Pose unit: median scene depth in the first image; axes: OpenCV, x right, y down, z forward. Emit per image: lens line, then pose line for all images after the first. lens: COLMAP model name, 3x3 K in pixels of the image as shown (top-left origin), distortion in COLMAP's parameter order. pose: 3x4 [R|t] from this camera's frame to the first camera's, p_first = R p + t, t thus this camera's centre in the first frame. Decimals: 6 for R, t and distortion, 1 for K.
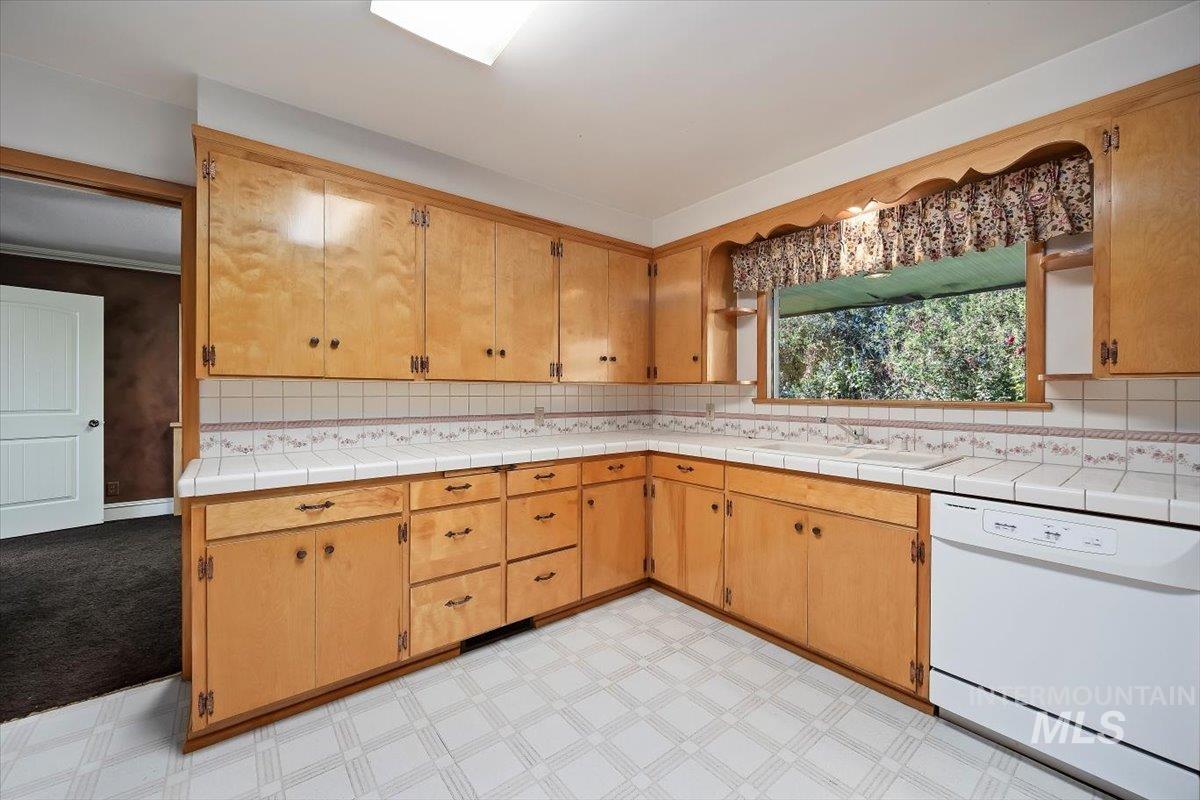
lens RADIAL K [[465.0, 0, 595.8], [0, 465.0, 395.1], [0, 0, 1]] dist [-0.001458, -0.000448]
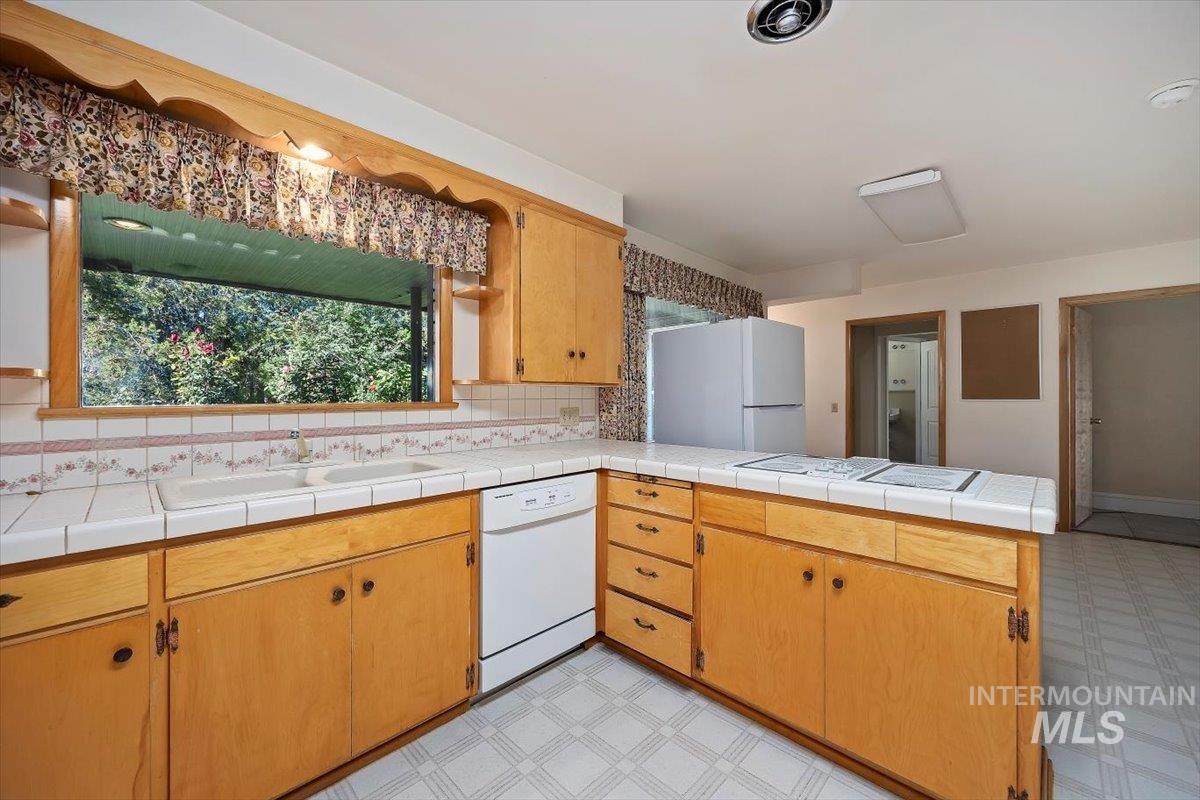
lens RADIAL K [[465.0, 0, 595.8], [0, 465.0, 395.1], [0, 0, 1]] dist [-0.001458, -0.000448]
pose [[-0.117266, -0.000975, 0.993100, -0.237077], [0.009713, 0.999951, 0.002128, -0.001744], [-0.993053, 0.009895, -0.117251, 0.611449]]
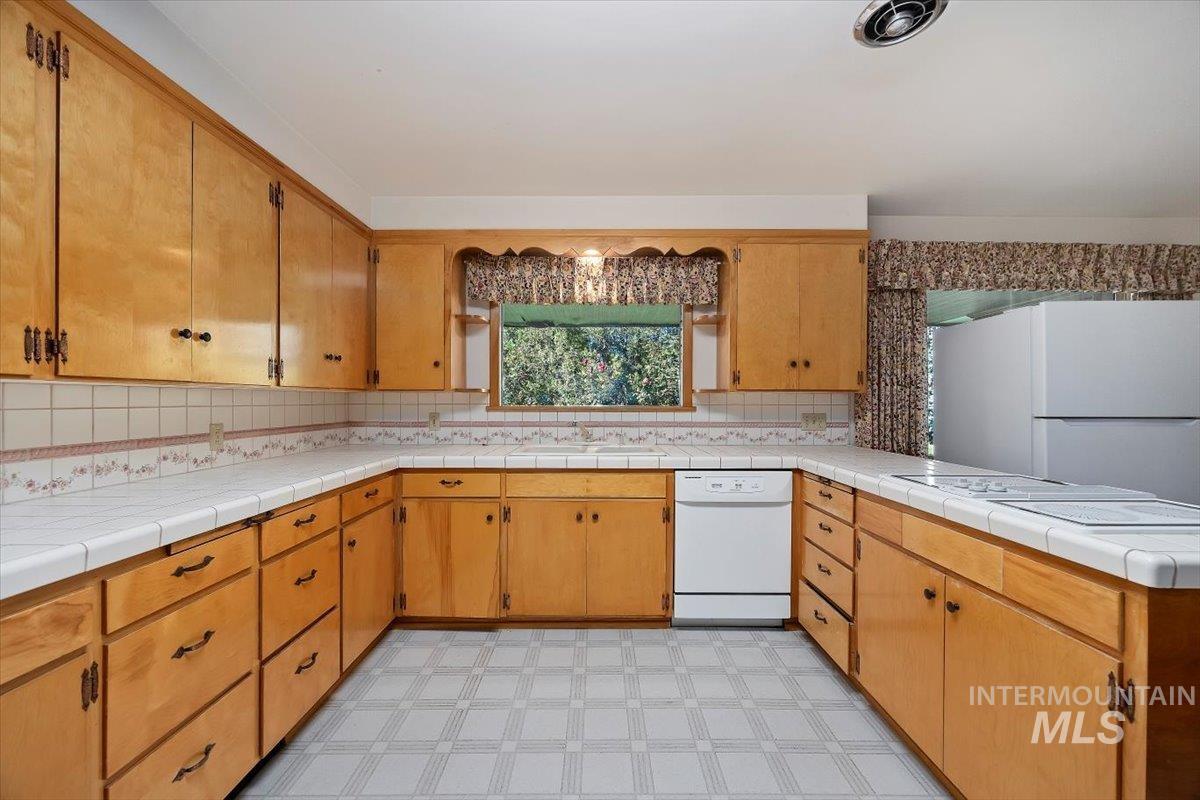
lens RADIAL K [[460.5, 0, 599.5], [0, 460.5, 401.7], [0, 0, 1]] dist [-0.002348, -0.000228]
pose [[0.620967, -0.004546, 0.783824, -0.371750], [0.004964, 0.999986, 0.001866, -0.003927], [-0.783821, 0.002732, 0.620981, 0.215134]]
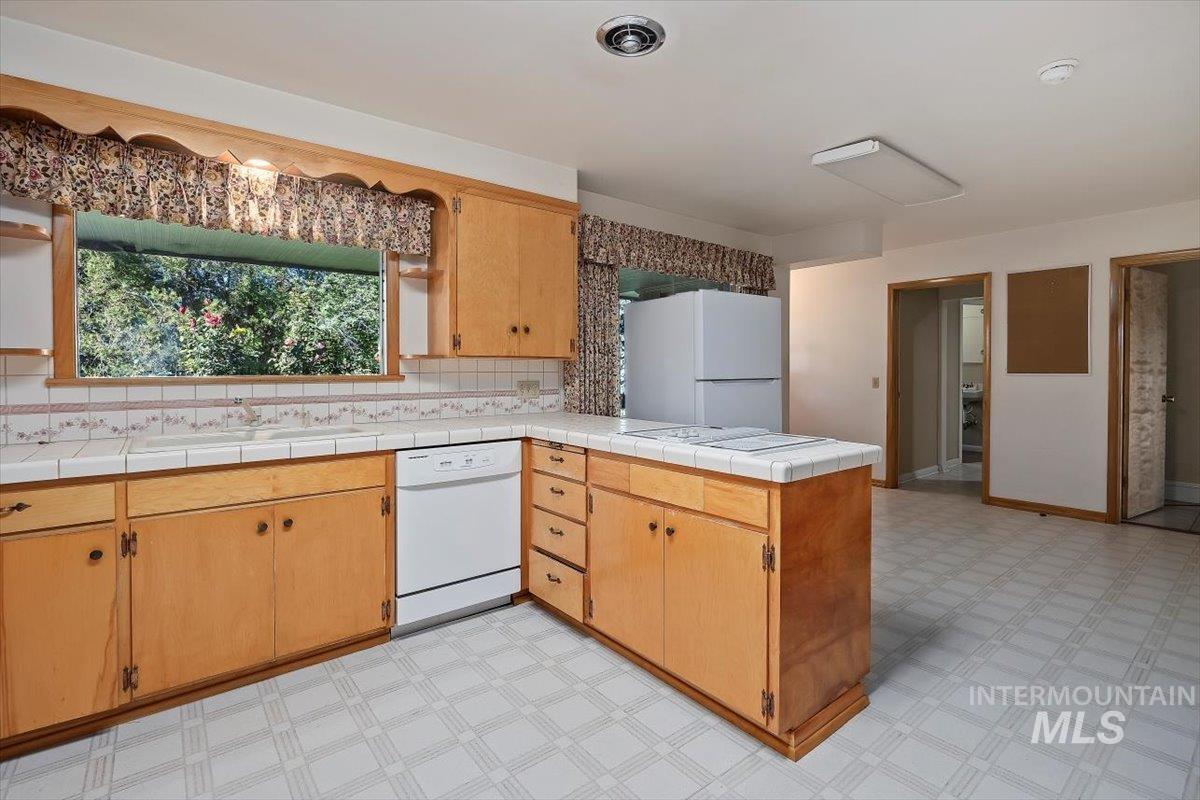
lens RADIAL K [[561.0, 0, 630.1], [0, 561.0, 374.8], [0, 0, 1]] dist [-0.005844, 0.000902]
pose [[-0.028599, -0.014784, 0.999482, -0.516436], [0.007982, 0.999855, 0.015018, -0.002946], [-0.999559, 0.008408, -0.028477, 0.309633]]
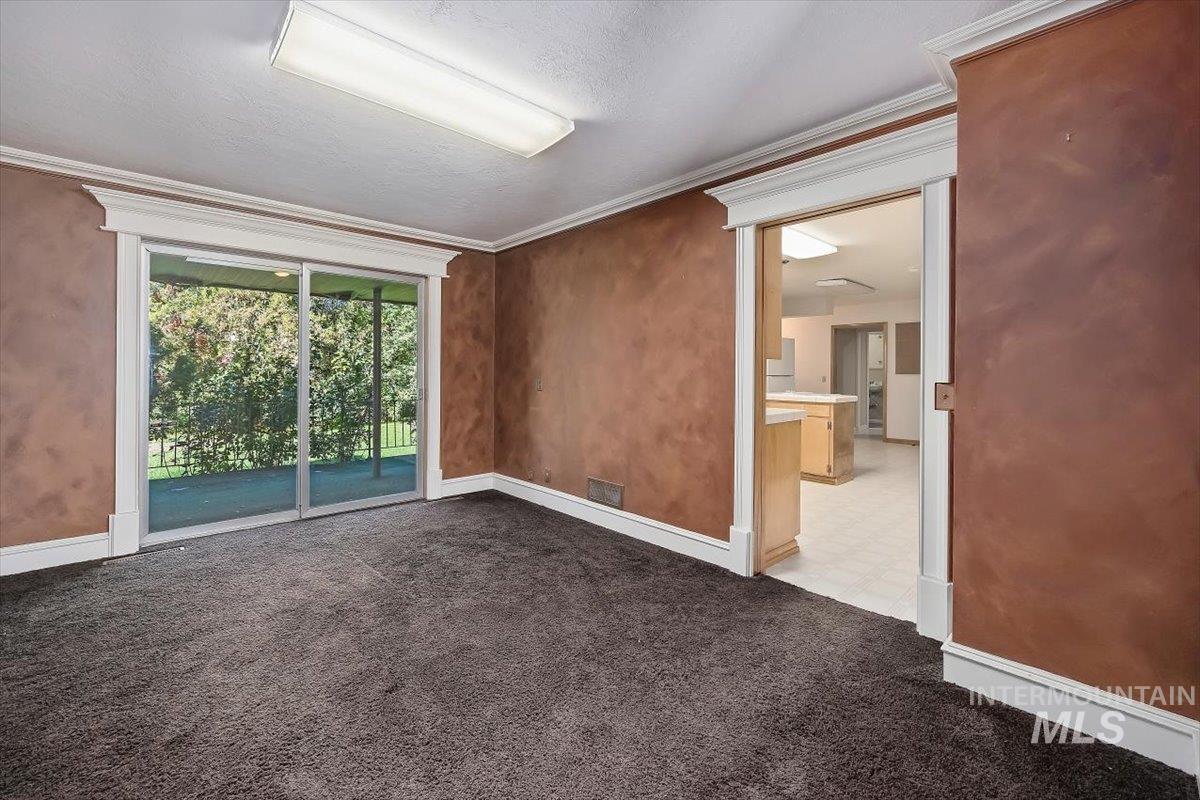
lens RADIAL K [[490.0, 0, 576.0], [0, 490.0, 372.3], [0, 0, 1]] dist [0.000070, 0.000048]
pose [[-0.050426, -0.006881, 0.998704, -1.933175], [0.001388, 0.999975, 0.006959, -0.007300], [-0.998727, 0.001737, -0.050415, 1.360119]]
